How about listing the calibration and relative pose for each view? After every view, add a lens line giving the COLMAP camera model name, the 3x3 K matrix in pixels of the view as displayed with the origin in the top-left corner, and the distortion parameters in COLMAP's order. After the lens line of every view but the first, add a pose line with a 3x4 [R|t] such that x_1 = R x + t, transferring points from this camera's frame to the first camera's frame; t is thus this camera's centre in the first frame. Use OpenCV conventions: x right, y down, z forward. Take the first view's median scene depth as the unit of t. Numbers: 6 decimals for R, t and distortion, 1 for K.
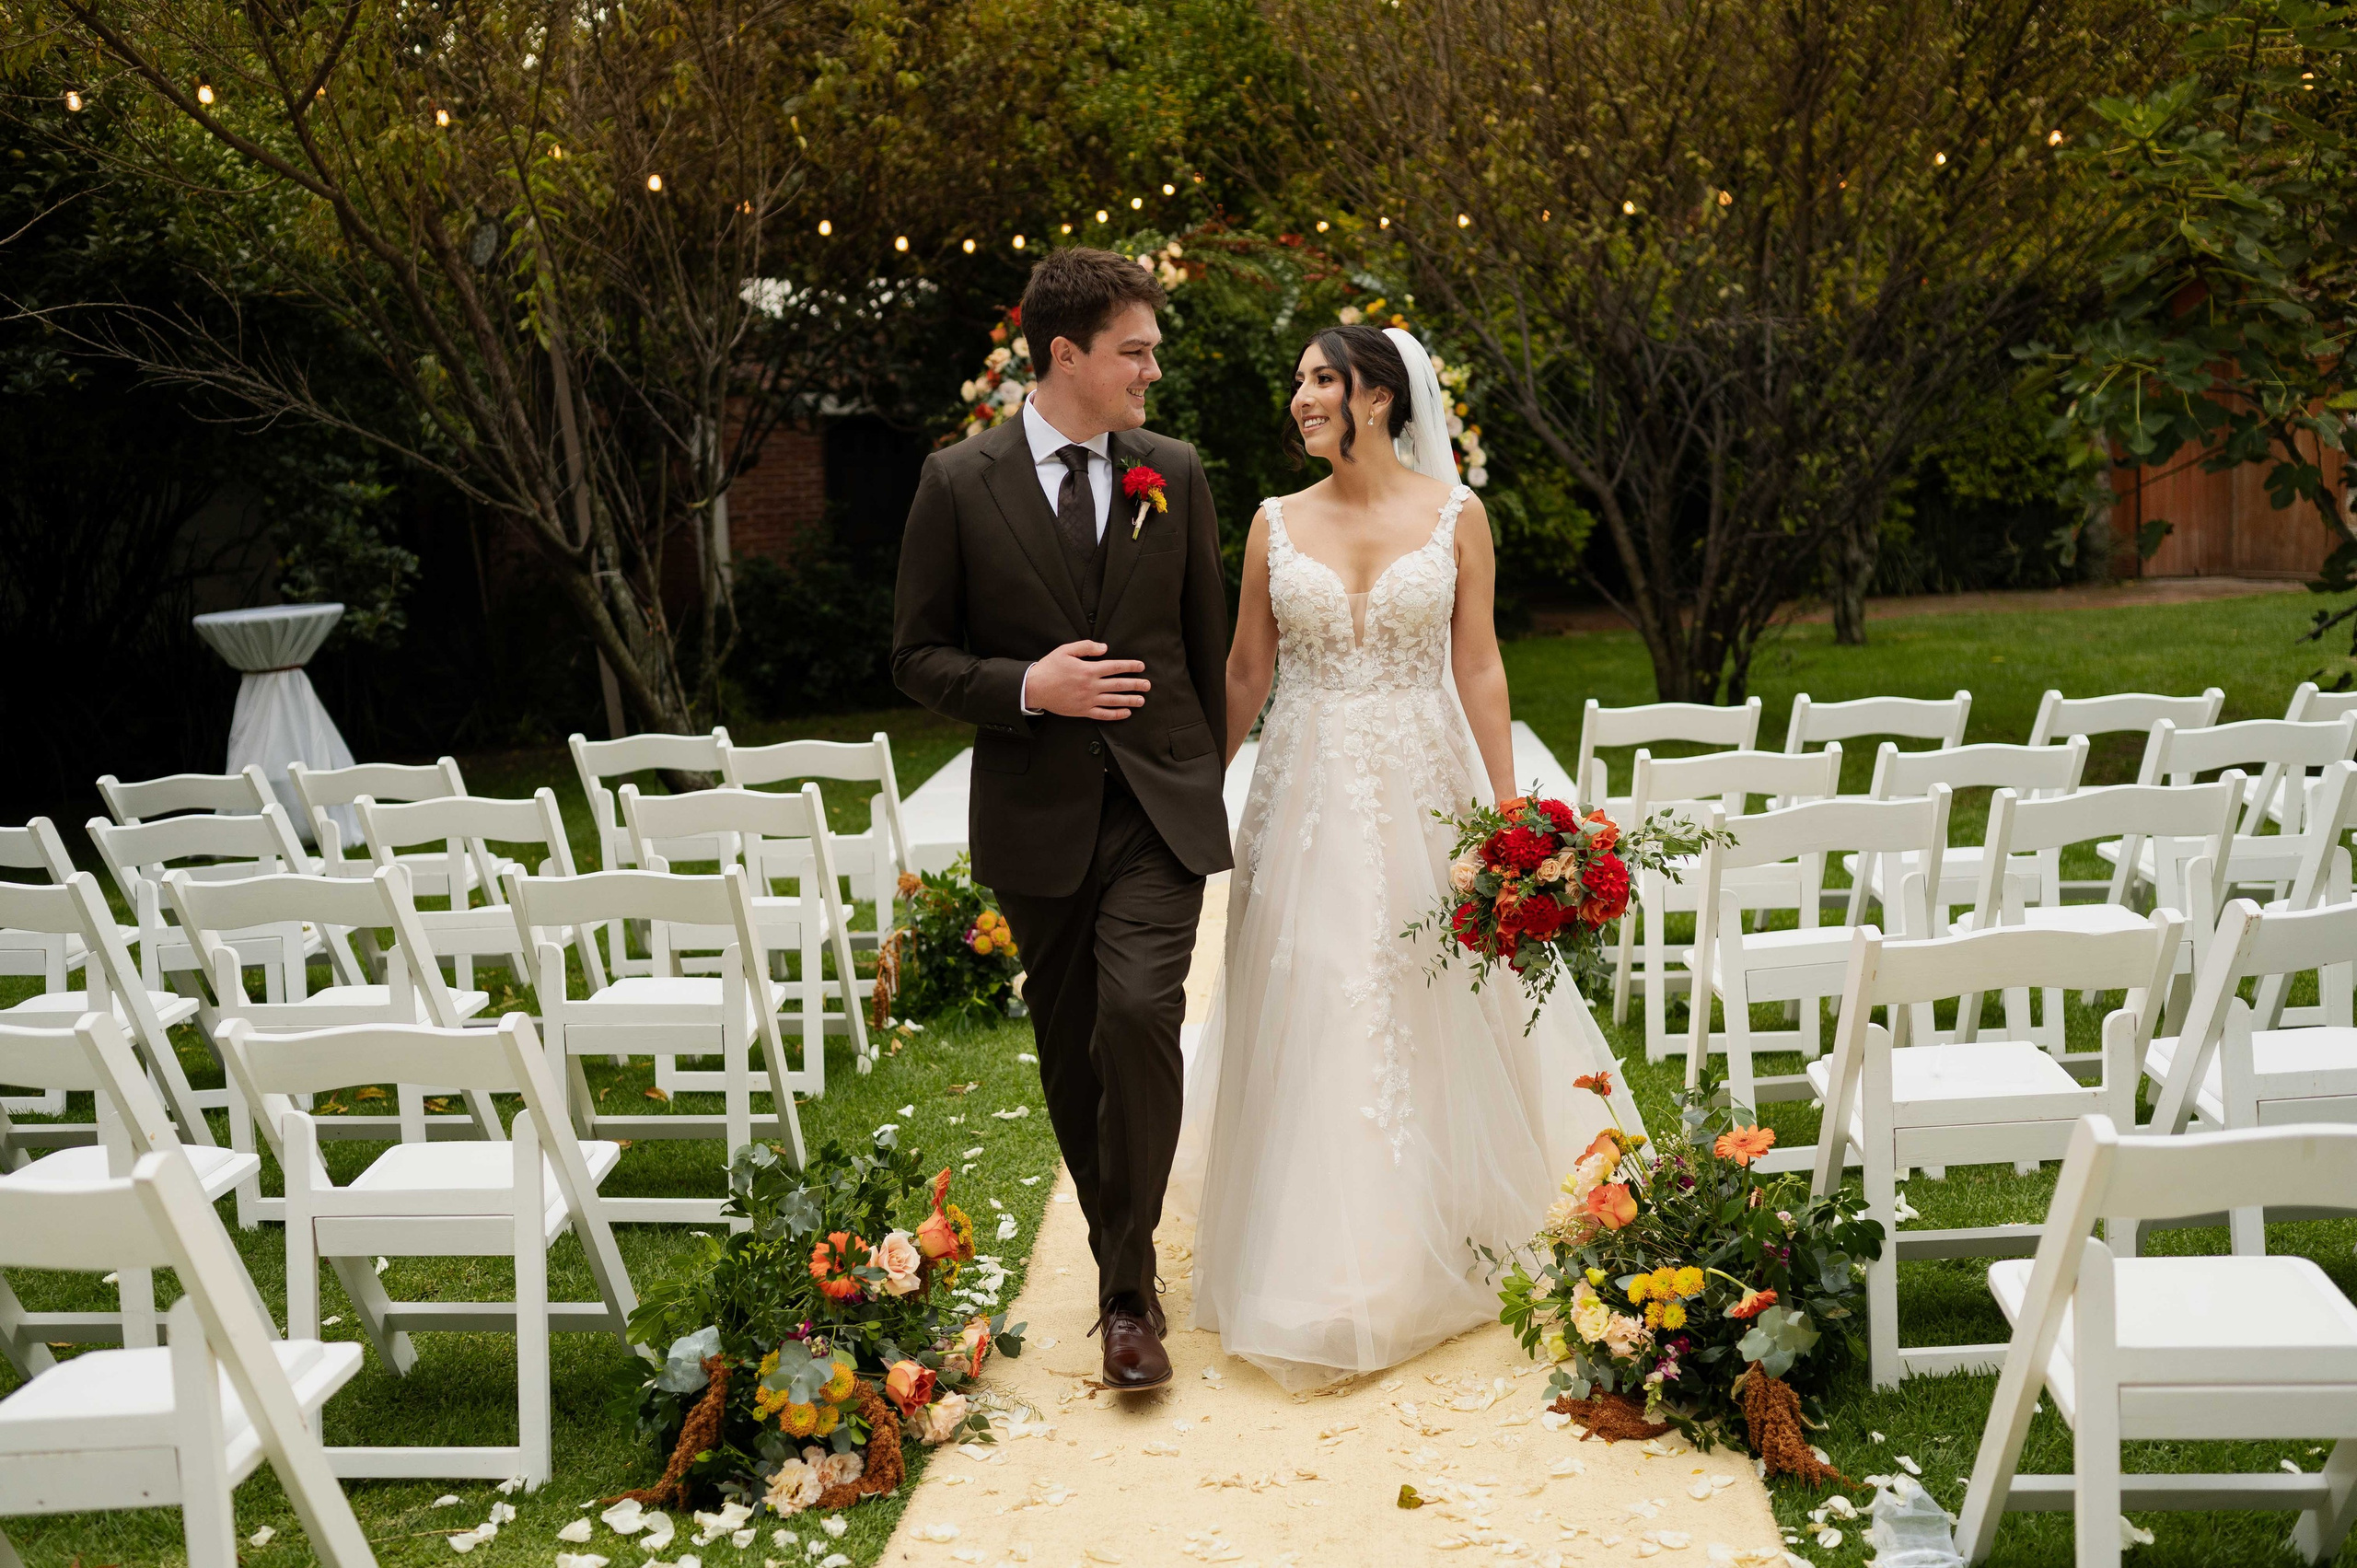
lens RADIAL K [[2230.4, 0, 1173.5], [0, 2230.4, 772.8], [0, 0, 1]] dist [-0.005151, -0.003742]
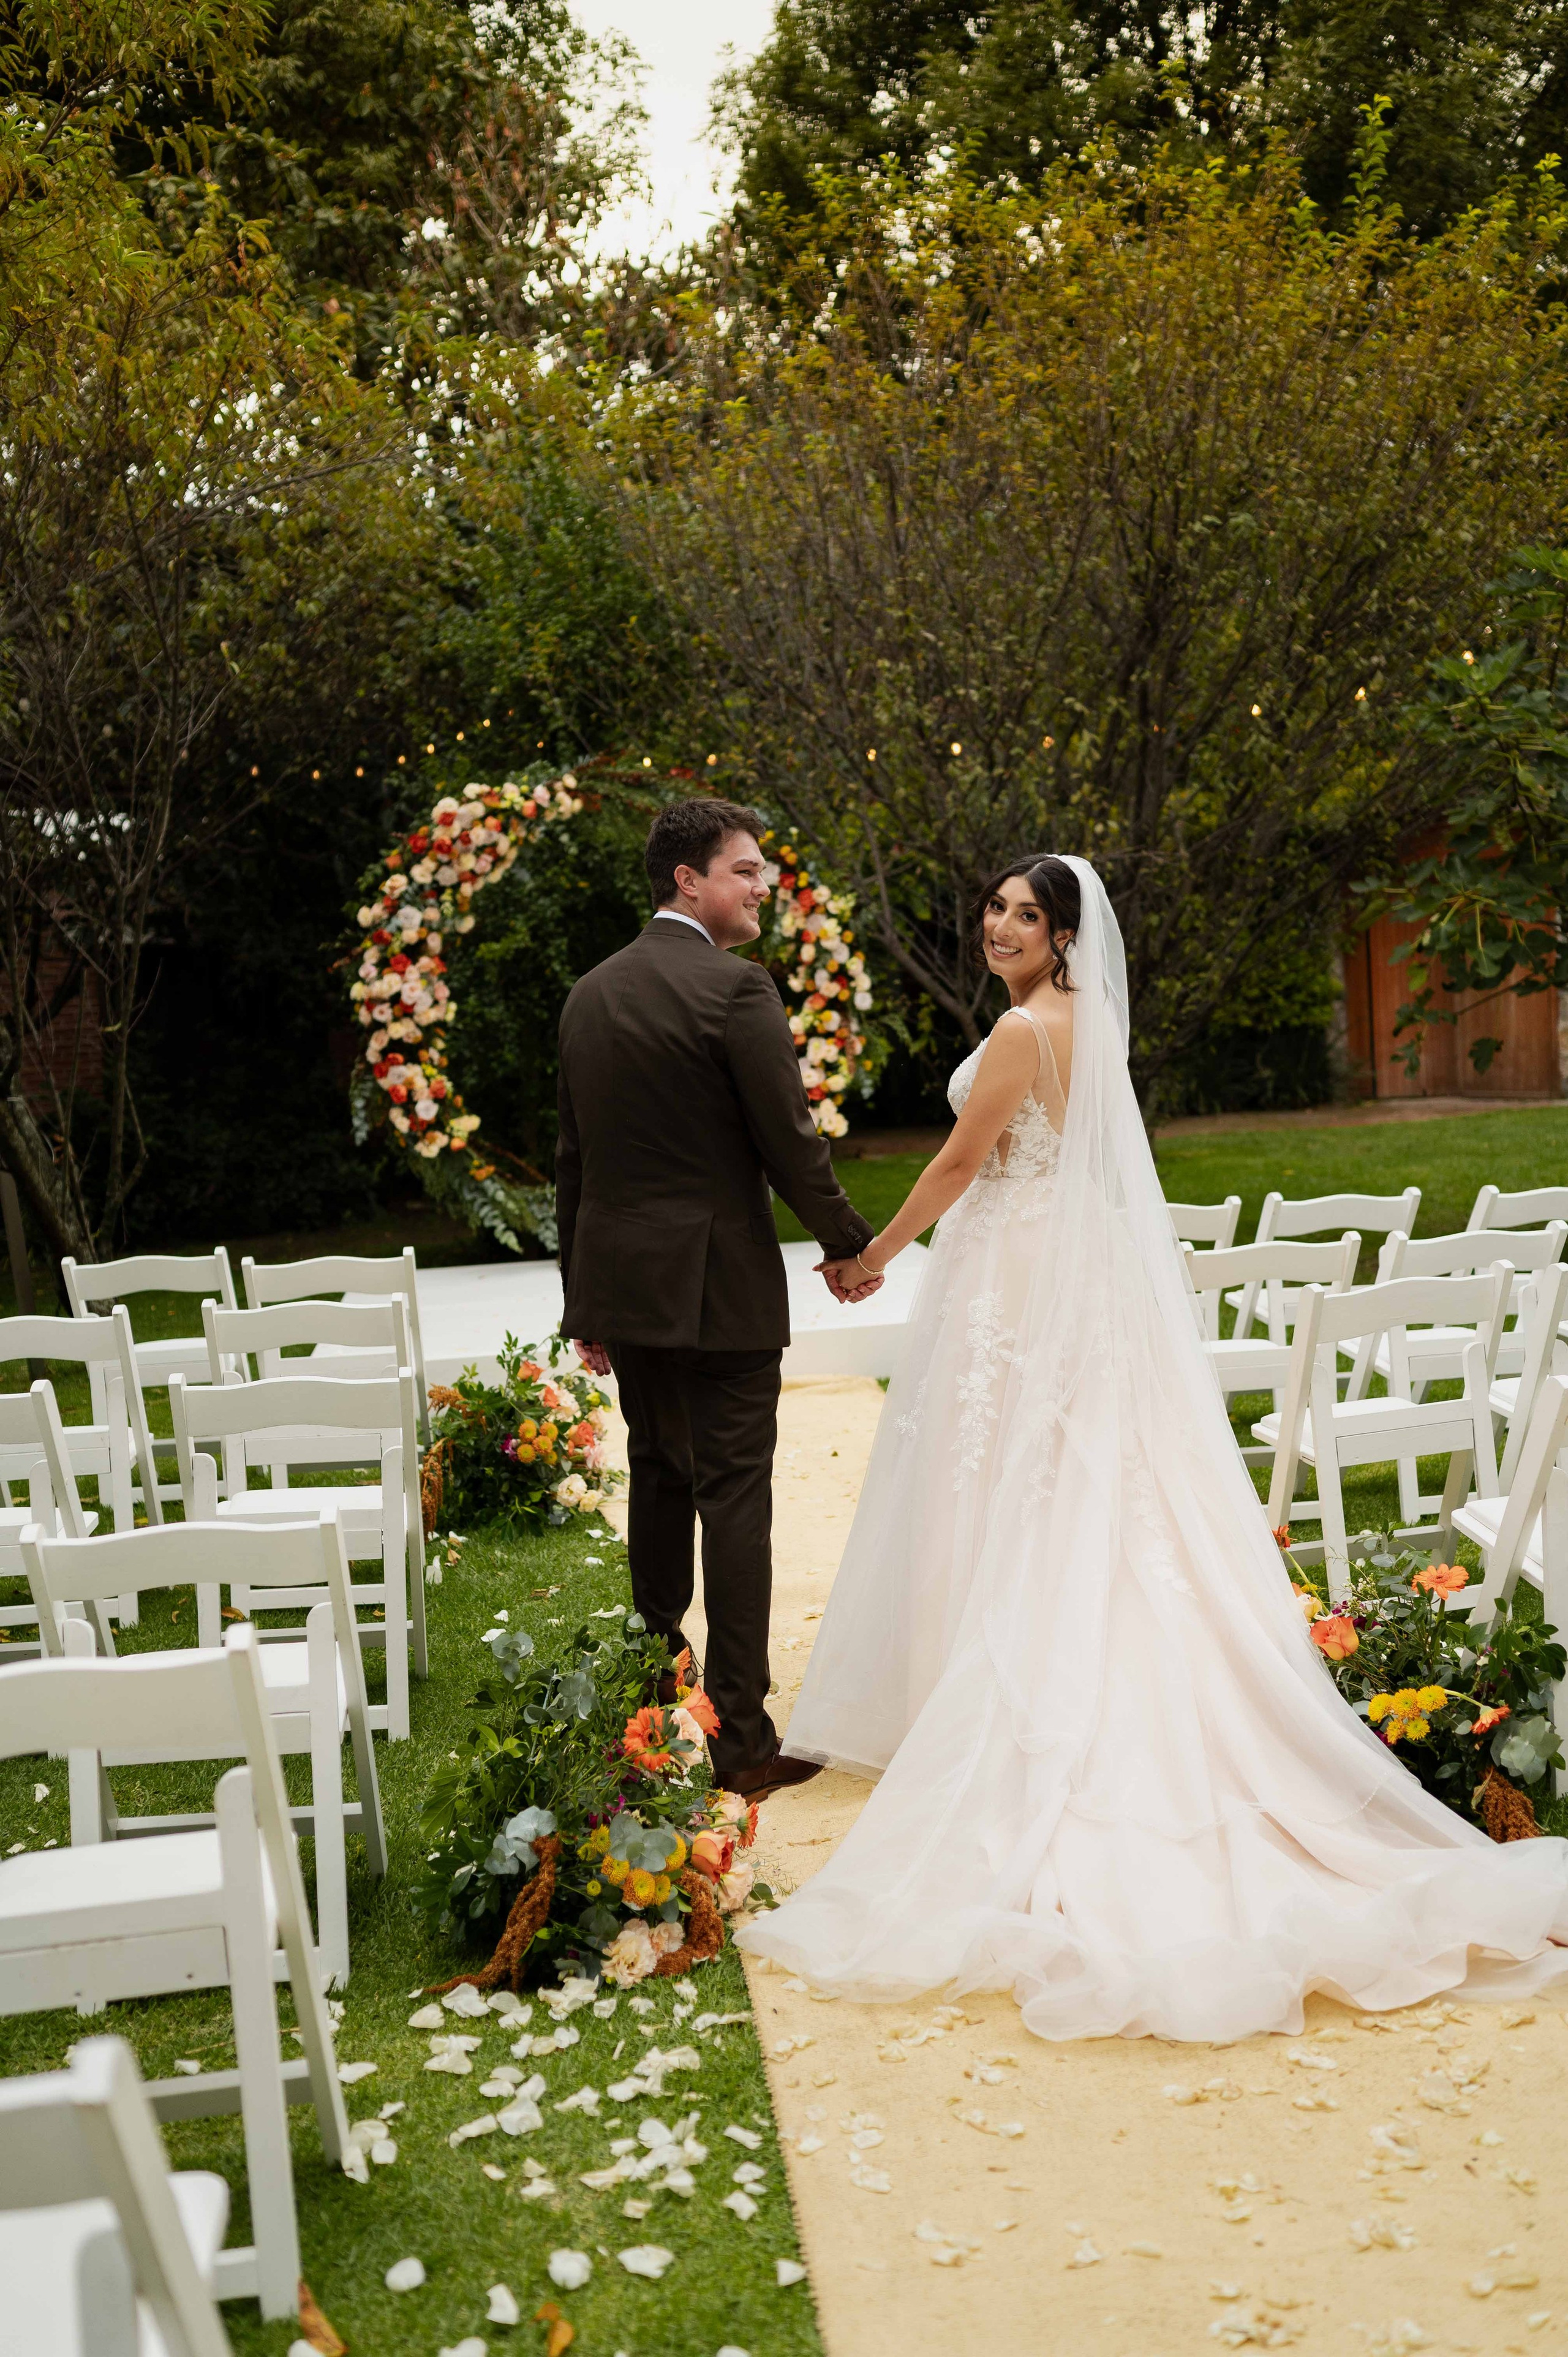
lens RADIAL K [[2231.3, 0, 784.0], [0, 2231.3, 1178.5], [0, 0, 1]] dist [-0.008819, 0.004310]
pose [[0.982890, -0.015499, 0.183538, -0.098865], [0.026069, 0.998128, -0.055321, 0.007486], [-0.182337, 0.059159, 0.981455, -0.013710]]
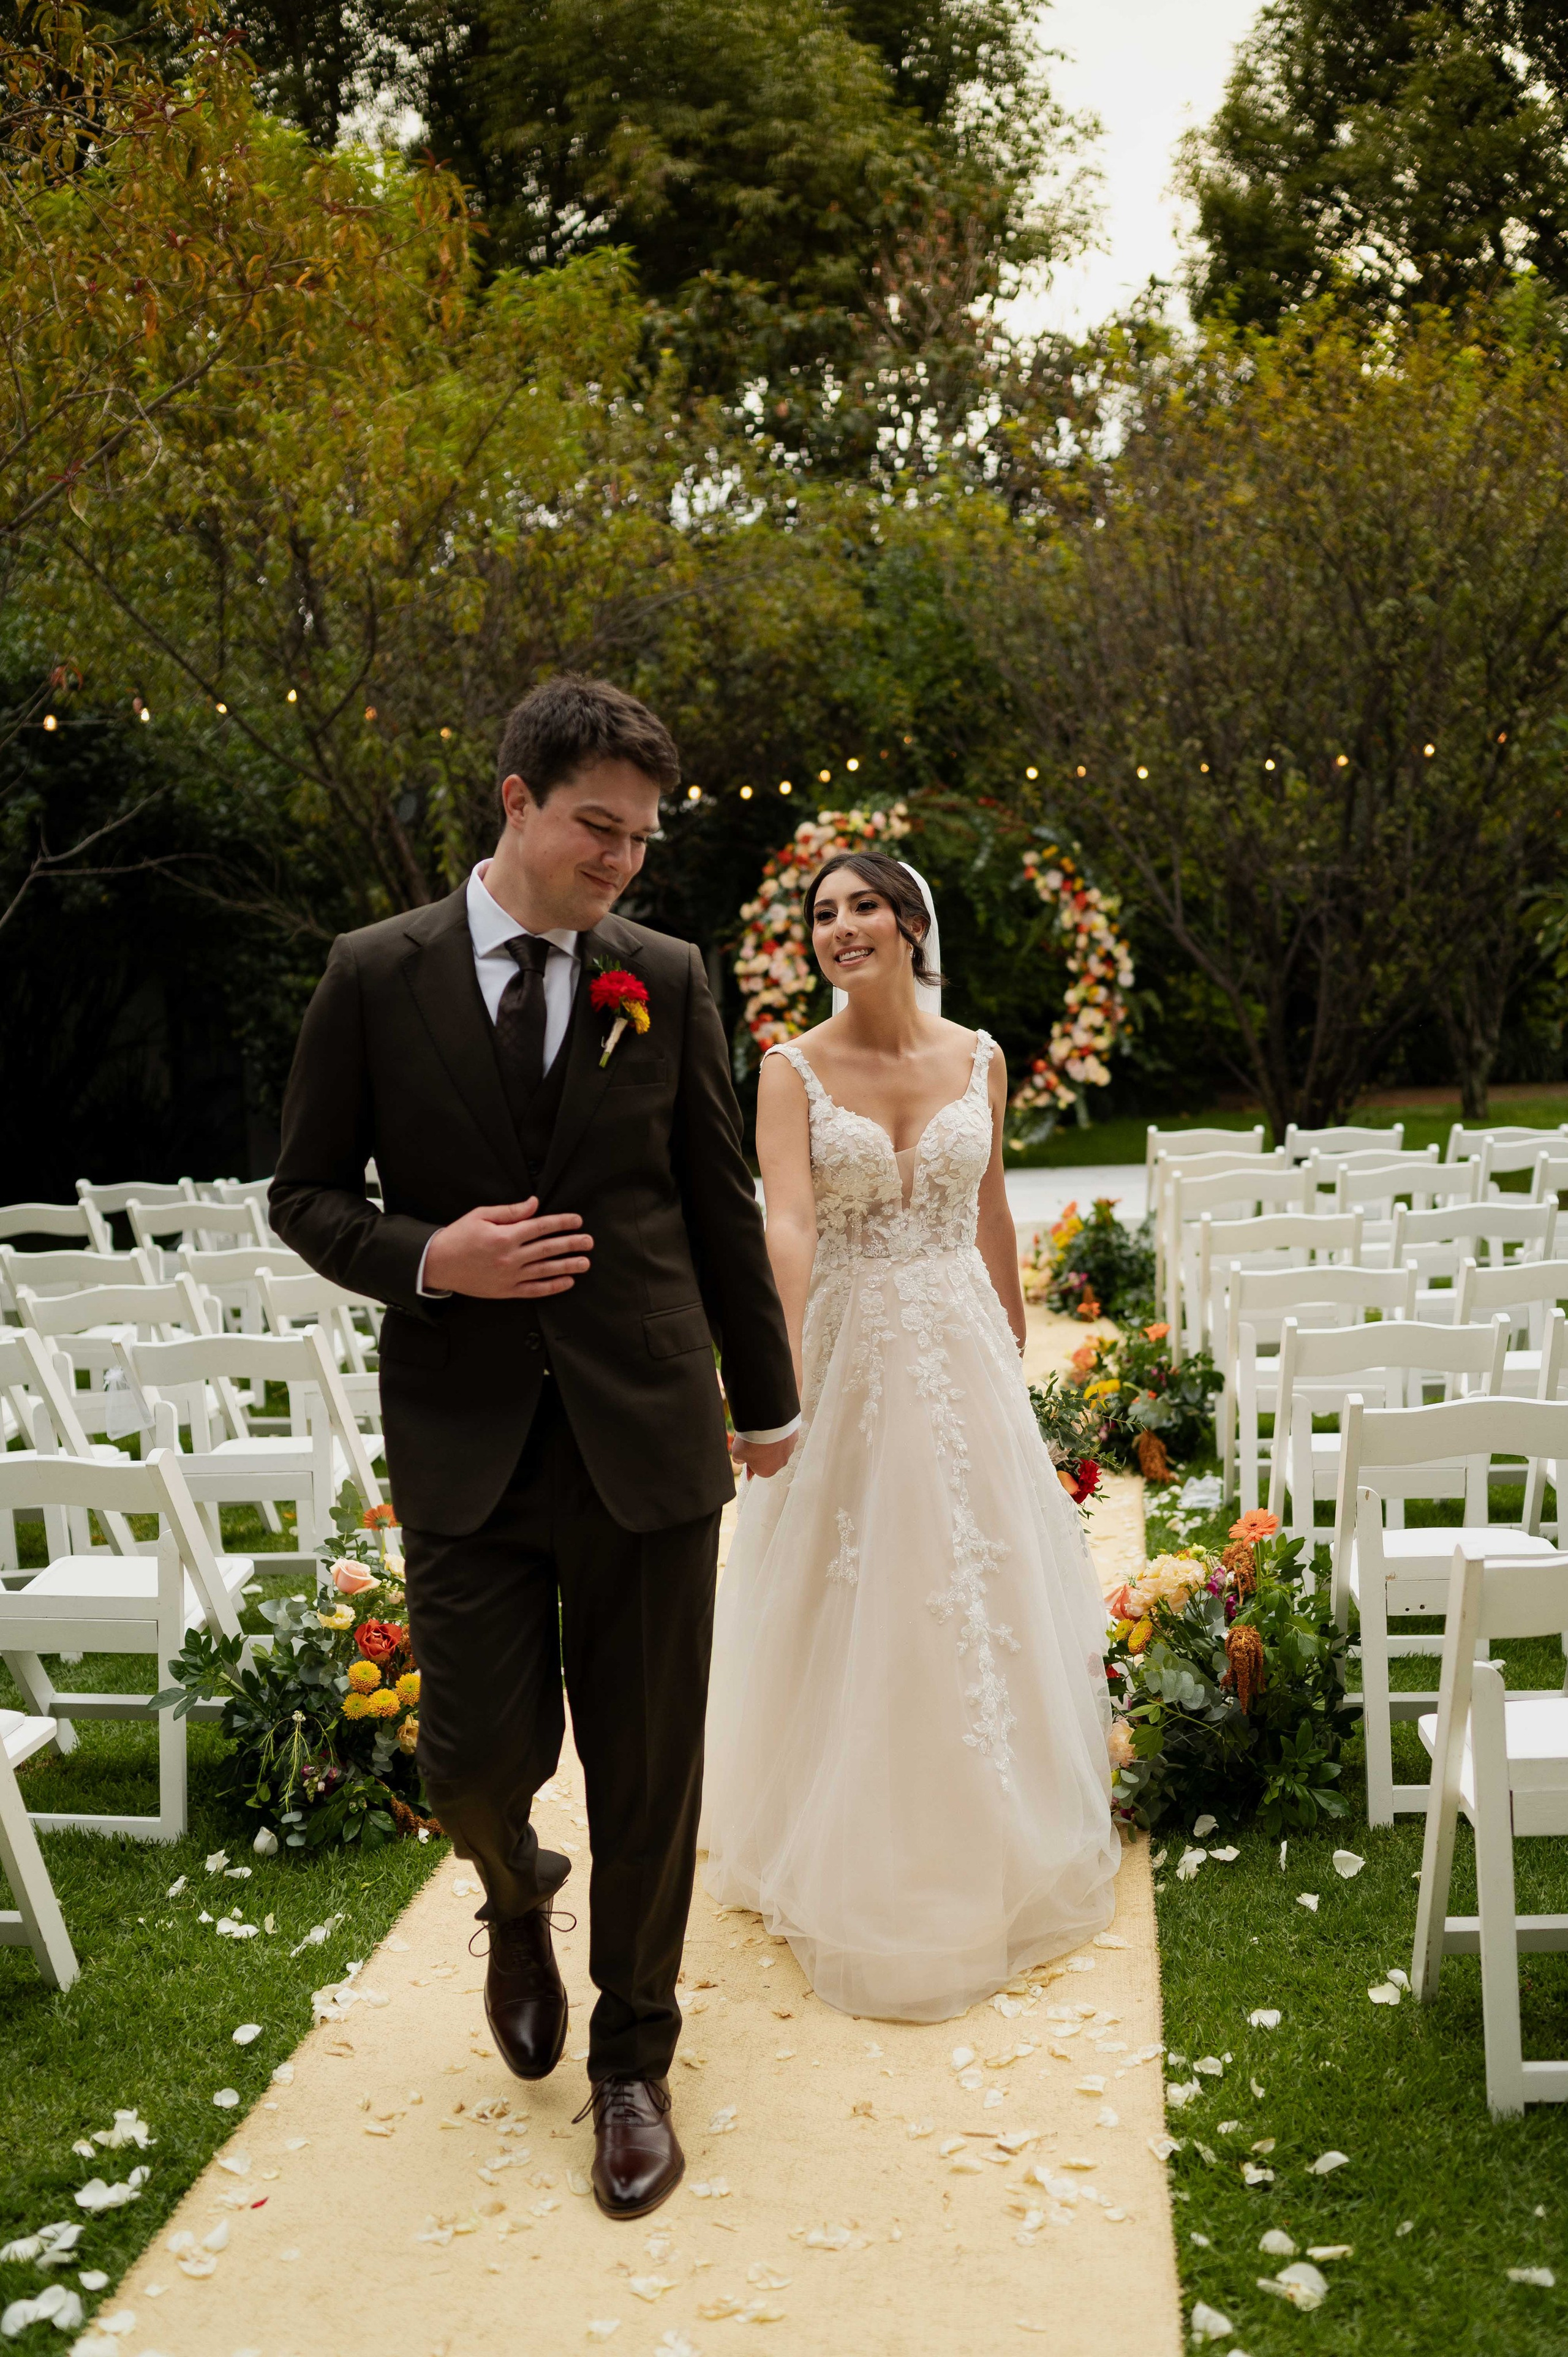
lens RADIAL K [[2224.5, 0, 797.6], [0, 2224.5, 1185.4], [0, 0, 1]] dist [-0.008605, -0.000657]
pose [[0.998070, 0.015449, -0.060152, 0.023749], [-0.017534, 0.999258, -0.034284, 0.042078], [0.059578, 0.035272, 0.997600, -0.354790]]
